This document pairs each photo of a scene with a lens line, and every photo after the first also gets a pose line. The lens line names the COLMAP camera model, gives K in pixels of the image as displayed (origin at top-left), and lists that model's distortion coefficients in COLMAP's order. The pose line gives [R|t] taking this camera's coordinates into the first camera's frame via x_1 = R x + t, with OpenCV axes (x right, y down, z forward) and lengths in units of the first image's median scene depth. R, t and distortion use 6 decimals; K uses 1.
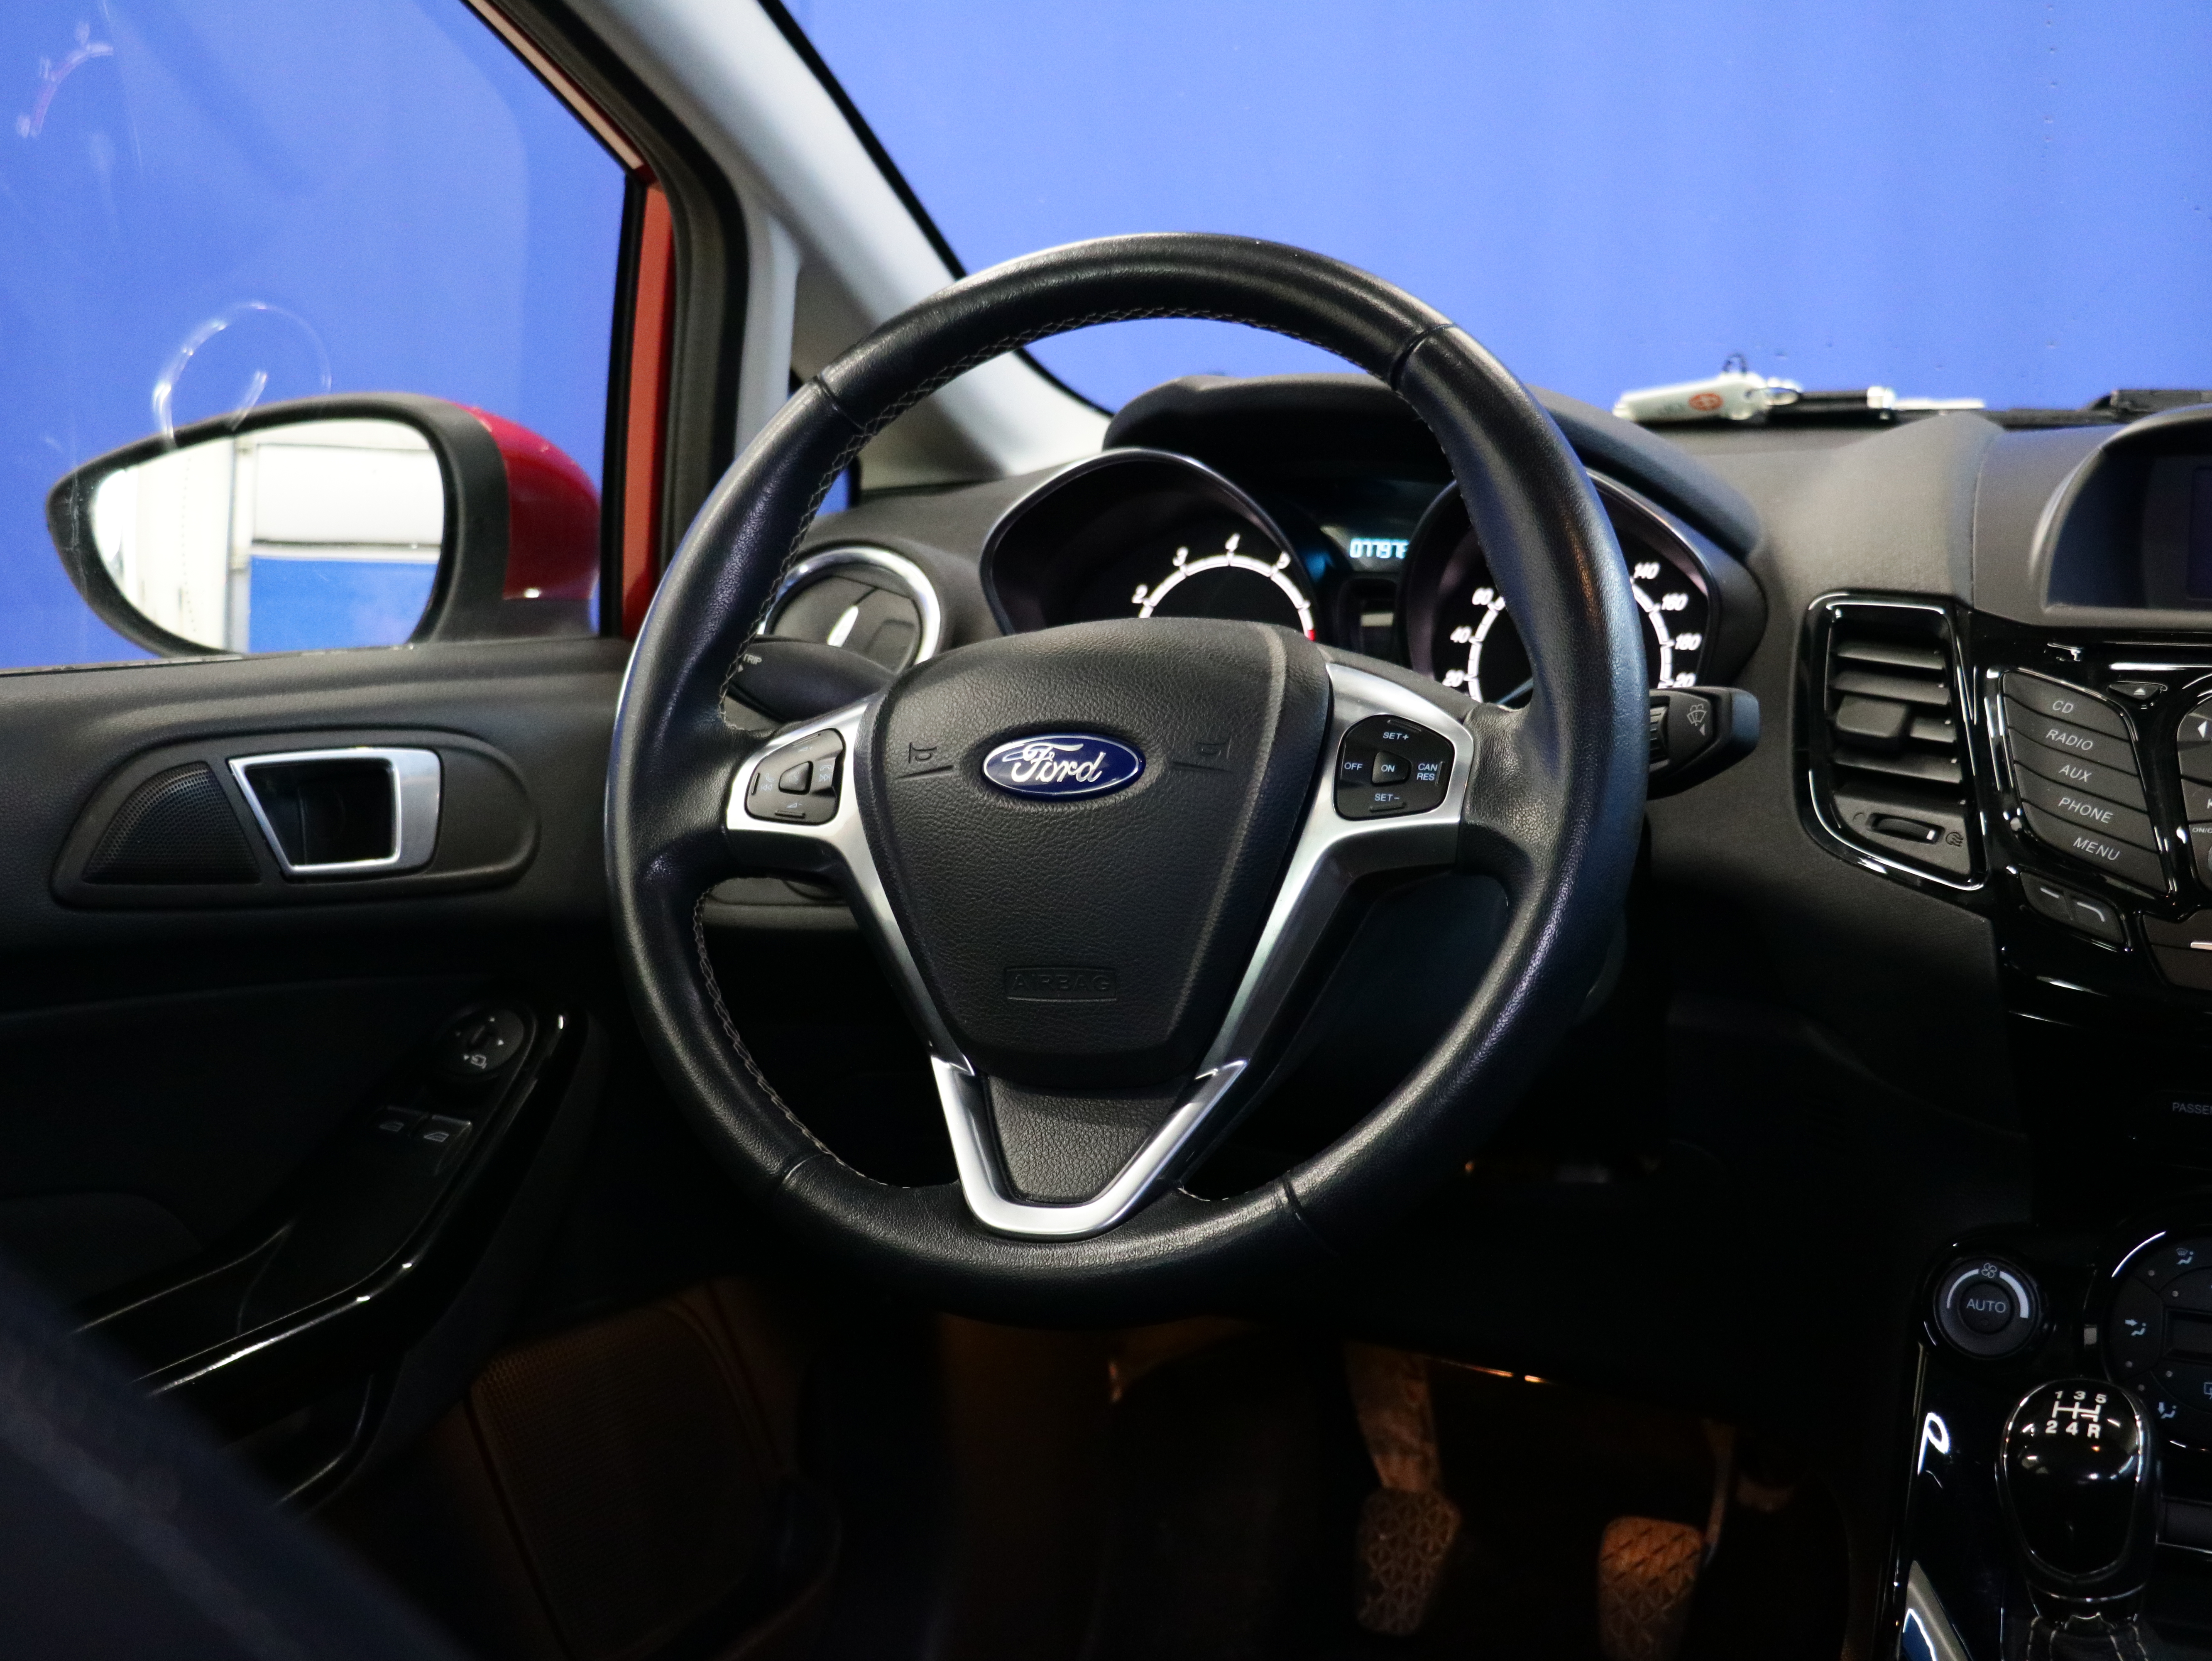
lens RADIAL K [[3043.4, 0, 1106.7], [0, 3043.4, 841.0], [0, 0, 1]] dist [0.014201, 0.000000]
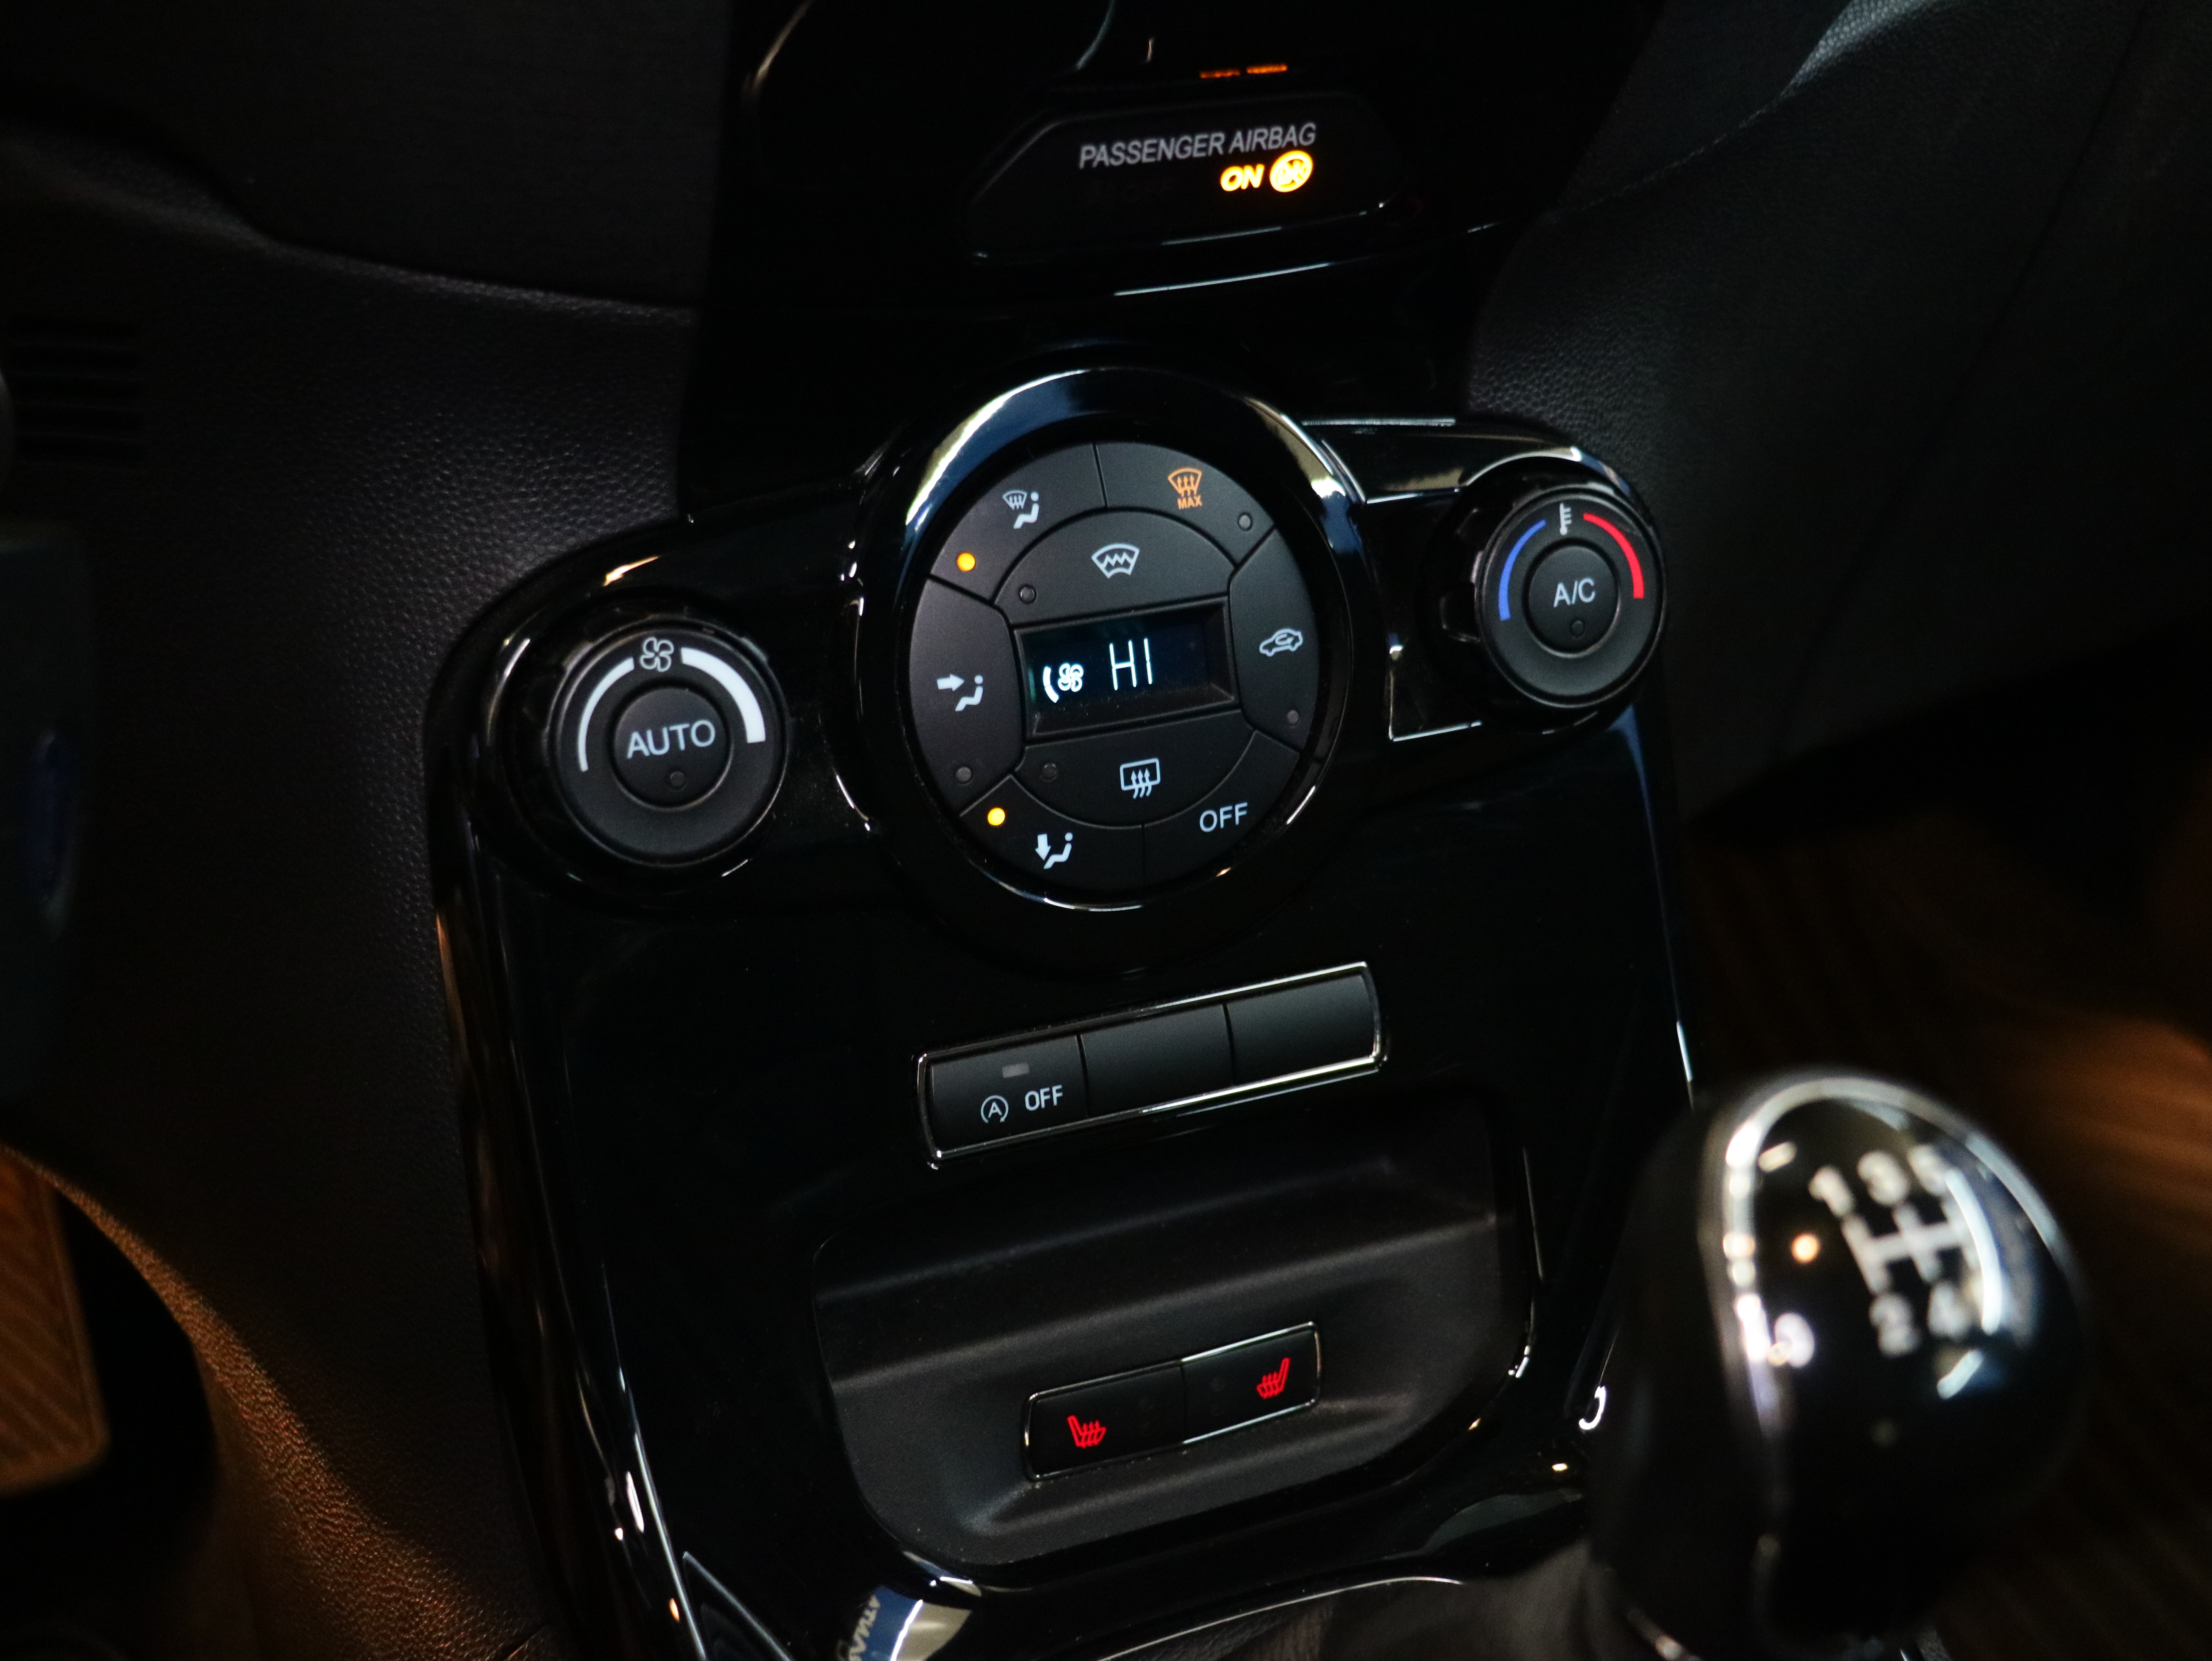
lens RADIAL K [[3256.2, 0, 1107.8], [0, 3256.2, 800.6], [0, 0, 1]] dist [0.019845, 0.000000]
pose [[0.649188, -0.302792, 0.697762, 0.017819], [0.118629, 0.946430, 0.300330, 0.033401], [-0.751320, -0.112196, 0.650331, 0.623250]]
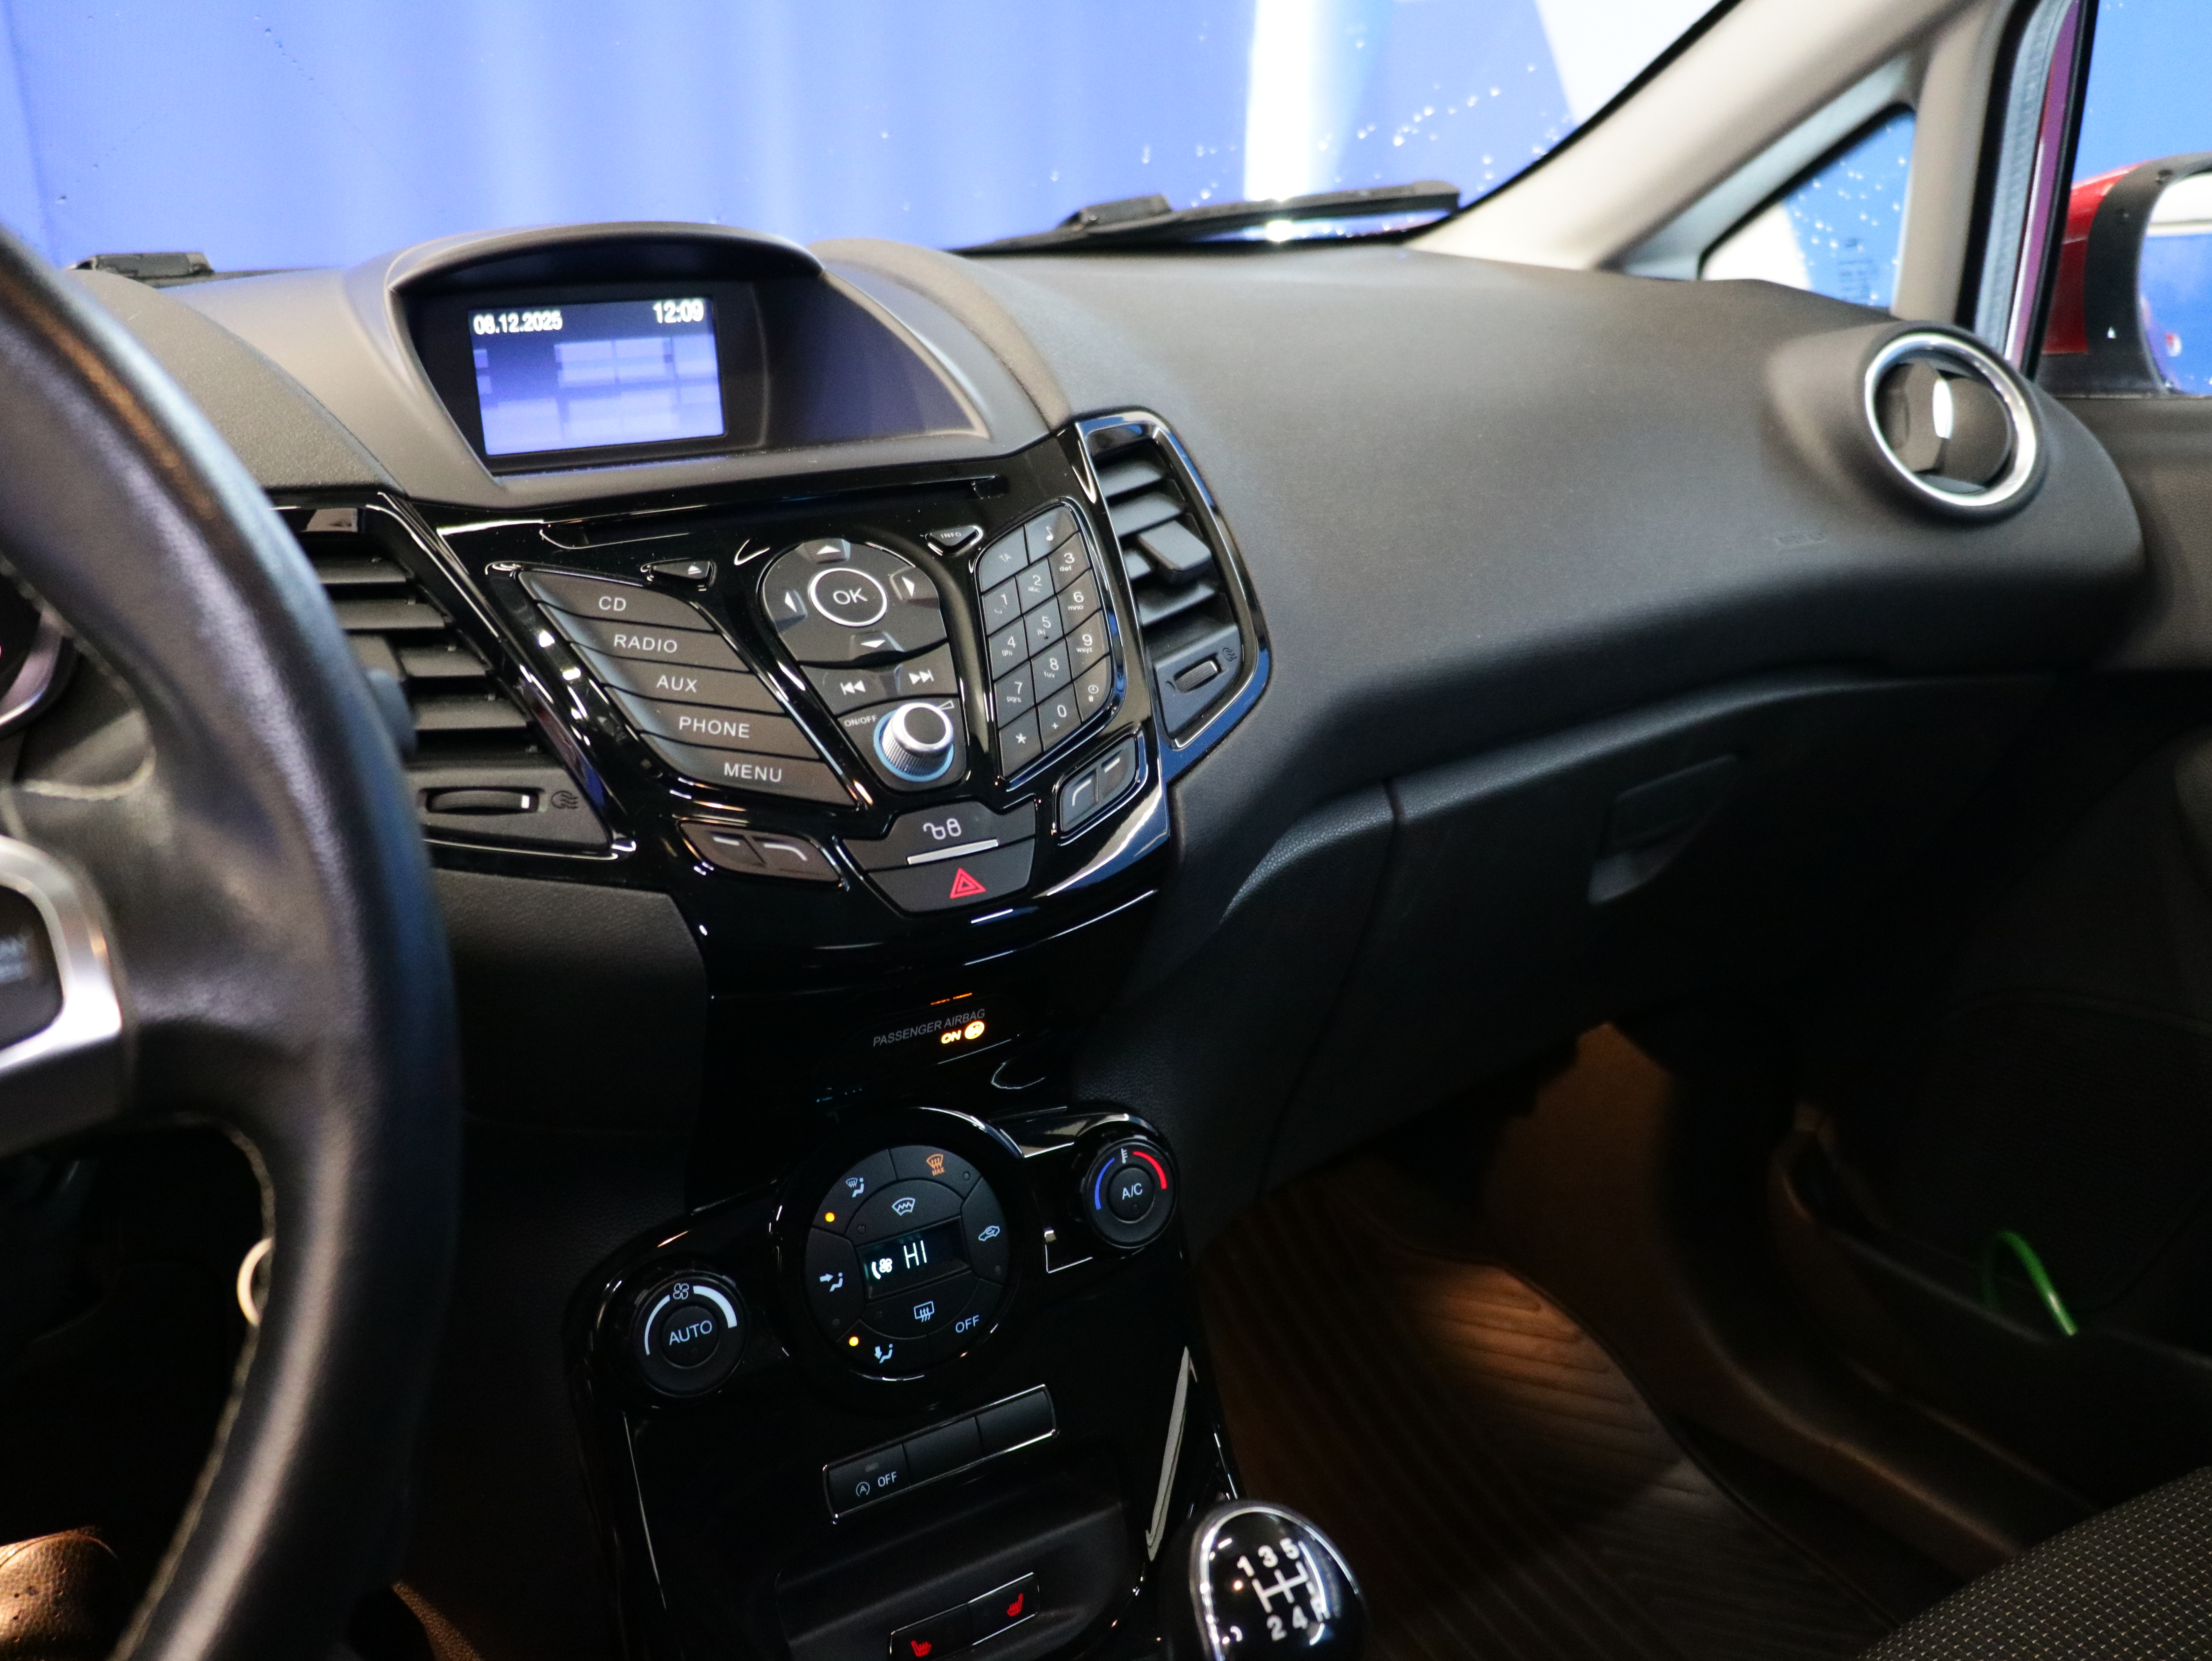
lens RADIAL K [[1963.6, 0, 1096.4], [0, 1963.6, 821.3], [0, 0, 1]] dist [-0.032029, 0.033821]
pose [[0.557637, -0.258733, 0.788732, -0.031781], [0.168697, 0.965677, 0.197509, -0.063675], [-0.812762, 0.022918, 0.582145, 0.554335]]
